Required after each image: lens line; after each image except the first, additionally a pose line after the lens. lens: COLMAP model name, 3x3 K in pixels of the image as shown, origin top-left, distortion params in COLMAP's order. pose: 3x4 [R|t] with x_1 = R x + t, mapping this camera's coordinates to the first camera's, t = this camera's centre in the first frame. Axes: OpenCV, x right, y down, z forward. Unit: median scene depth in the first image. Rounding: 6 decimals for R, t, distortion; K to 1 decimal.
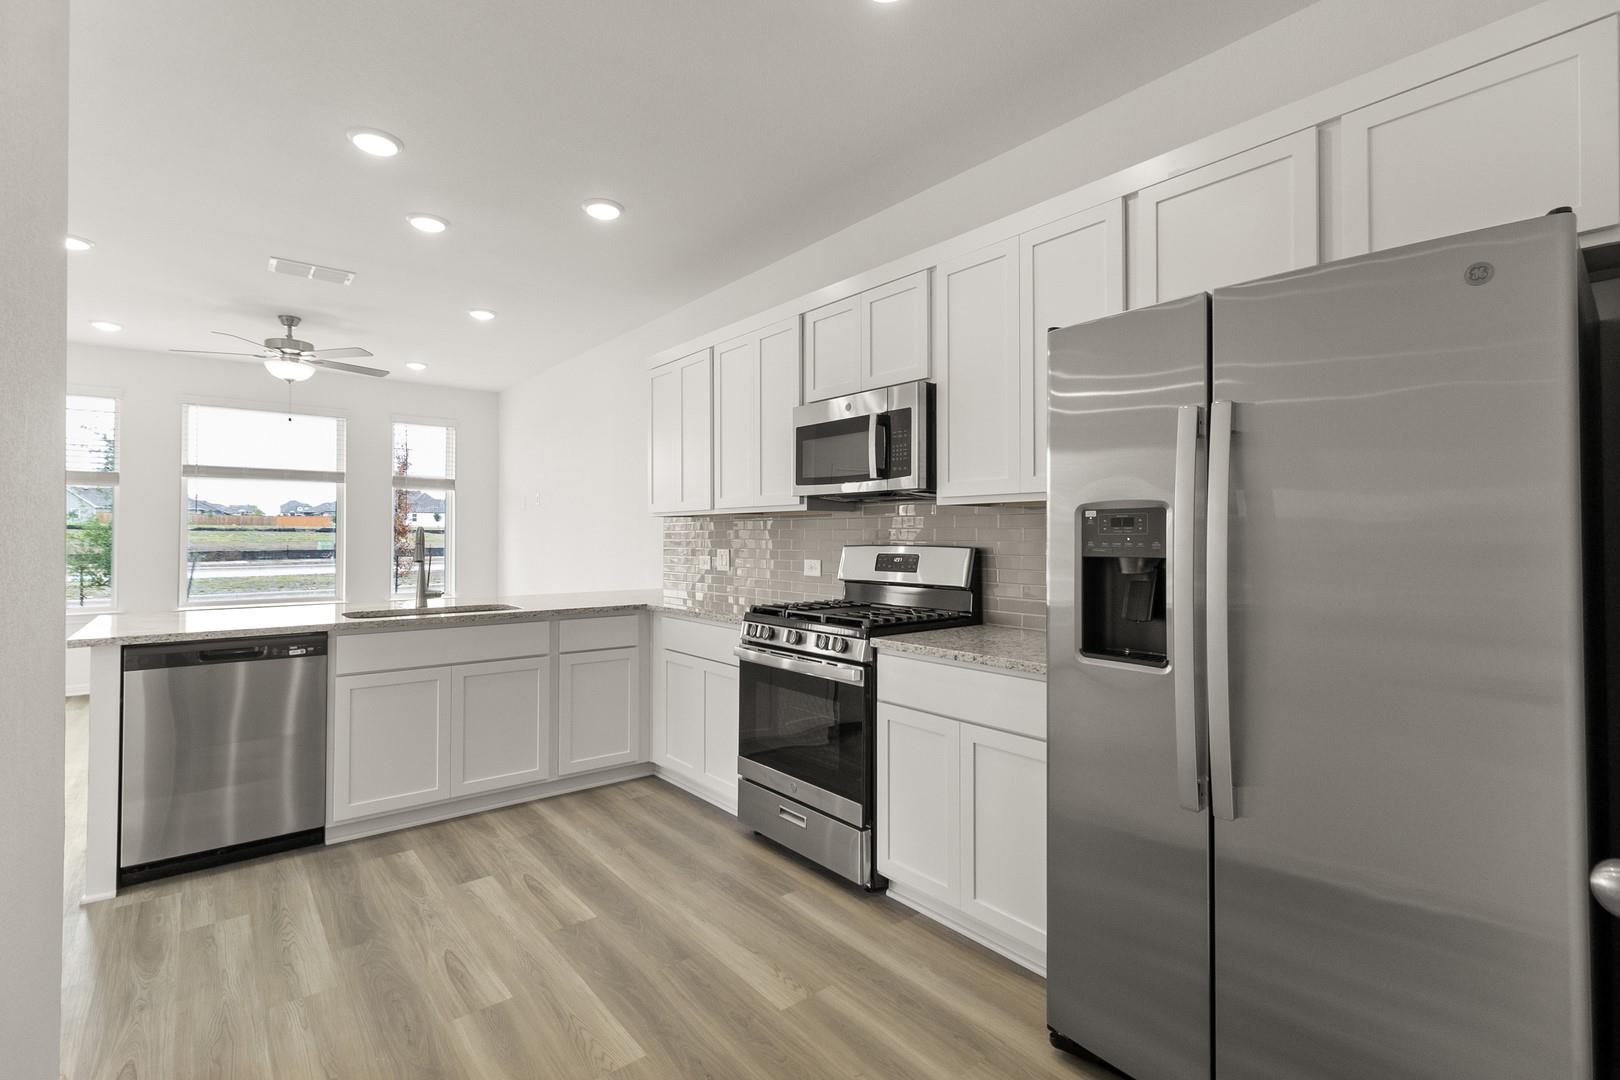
lens RADIAL K [[747.0, 0, 802.3], [0, 747.0, 521.8], [0, 0, 1]] dist [0.002555, 0.000484]
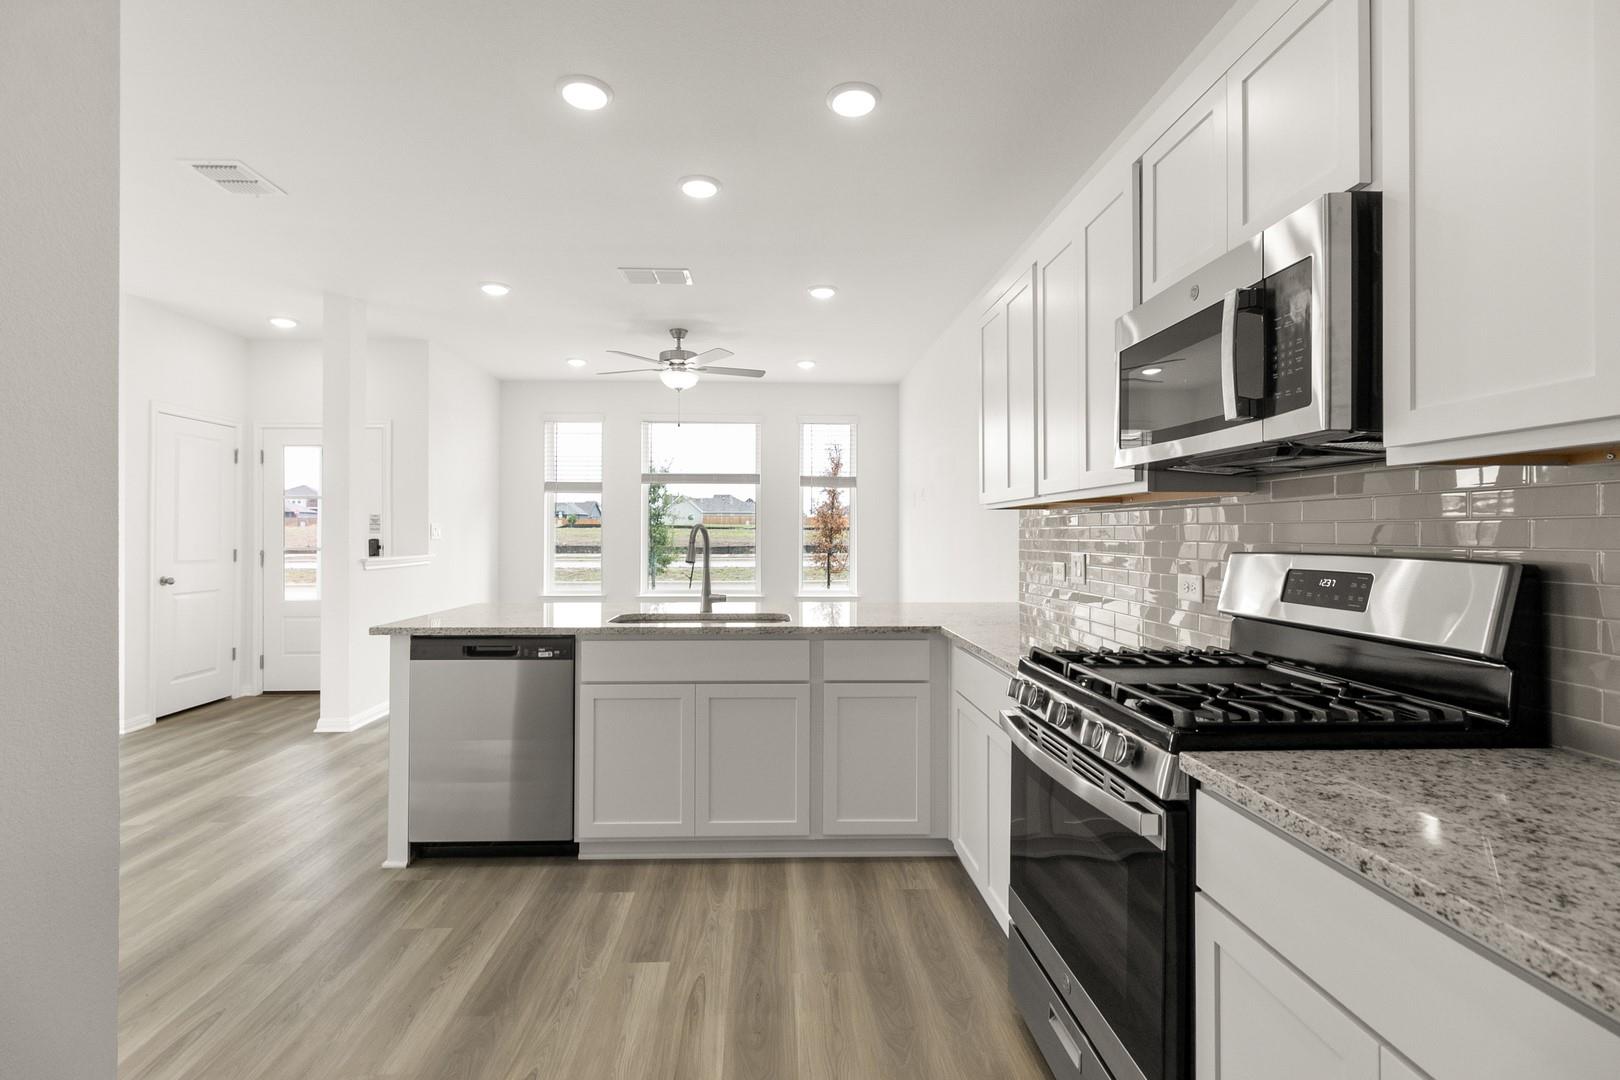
lens RADIAL K [[748.9, 0, 792.5], [0, 748.9, 525.0], [0, 0, 1]] dist [0.000509, 0.000092]
pose [[0.799955, -0.005865, -0.600032, 0.147751], [0.009875, 0.999945, 0.003392, 0.006864], [0.599979, -0.008639, 0.799969, 0.391074]]
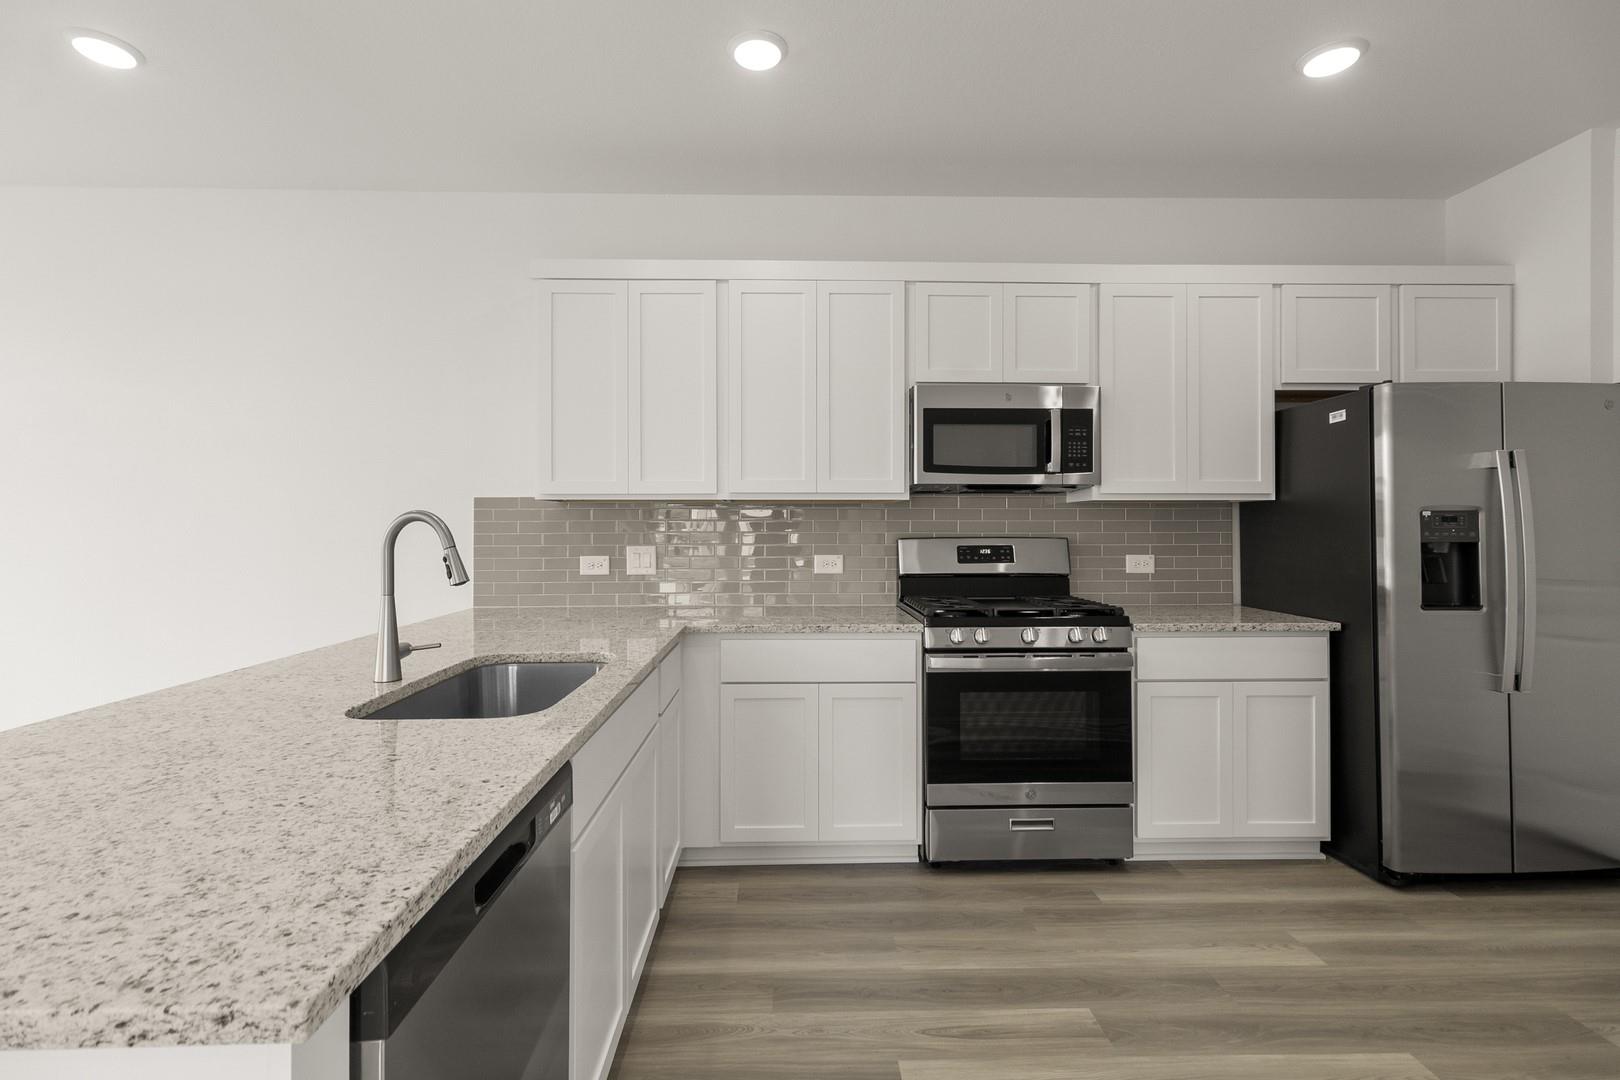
lens RADIAL K [[747.0, 0, 802.3], [0, 747.0, 521.8], [0, 0, 1]] dist [0.002555, 0.000484]
pose [[0.613664, -0.001913, 0.789565, -0.850735], [-0.012297, 0.999853, 0.011980, 0.001925], [-0.789472, -0.017061, 0.613550, 0.591066]]
